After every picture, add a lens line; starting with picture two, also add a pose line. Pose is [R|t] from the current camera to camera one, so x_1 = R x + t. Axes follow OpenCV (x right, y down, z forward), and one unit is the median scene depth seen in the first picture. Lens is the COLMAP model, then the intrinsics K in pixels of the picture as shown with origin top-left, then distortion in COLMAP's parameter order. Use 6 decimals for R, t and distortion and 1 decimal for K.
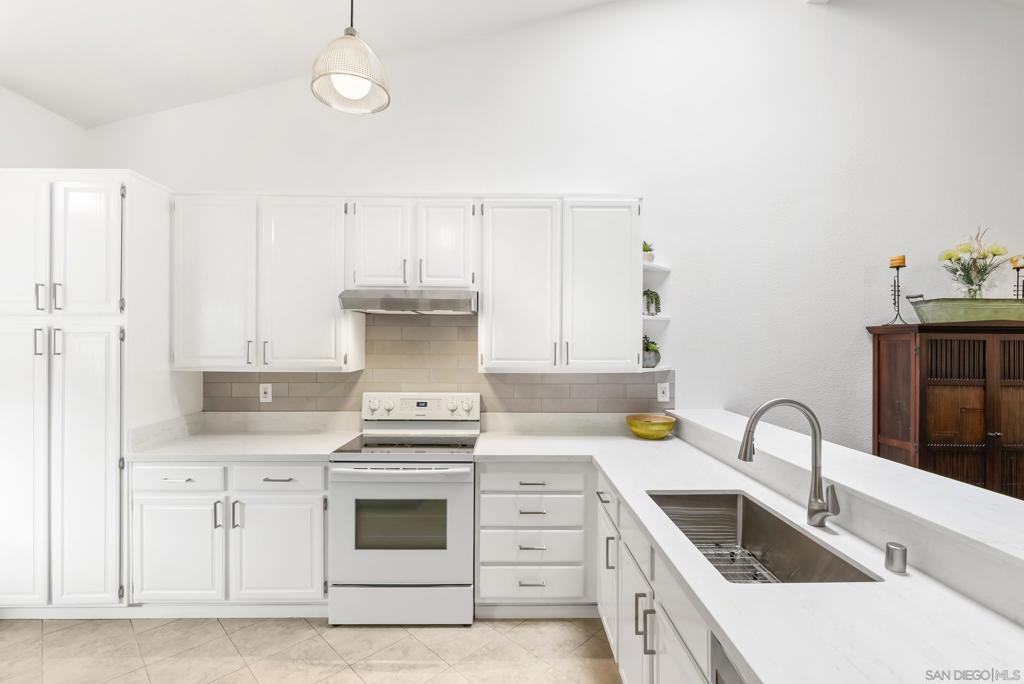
lens RADIAL K [[460.8, 0, 512.0], [0, 460.8, 342.0], [0, 0, 1]] dist [-0.004266, 0.000038]
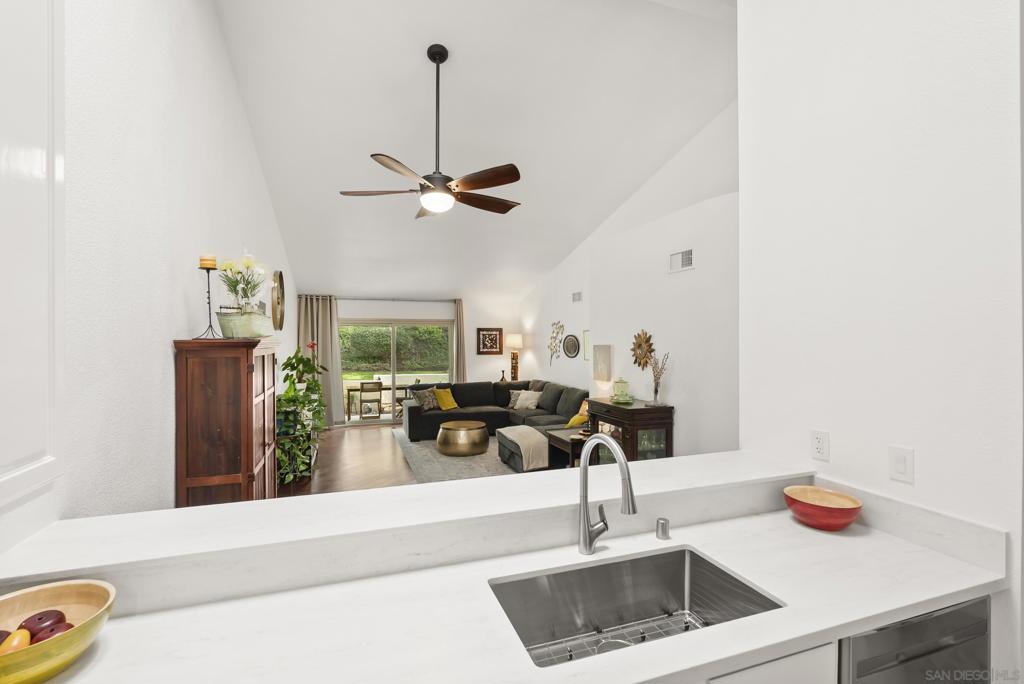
lens RADIAL K [[470.0, 0, 510.1], [0, 470.0, 340.9], [0, 0, 1]] dist [-0.005328, 0.000177]
pose [[-0.318922, -0.003596, 0.947774, -0.146499], [-0.007867, 0.999968, 0.001147, -0.040369], [-0.947748, -0.007091, -0.318941, 0.782089]]
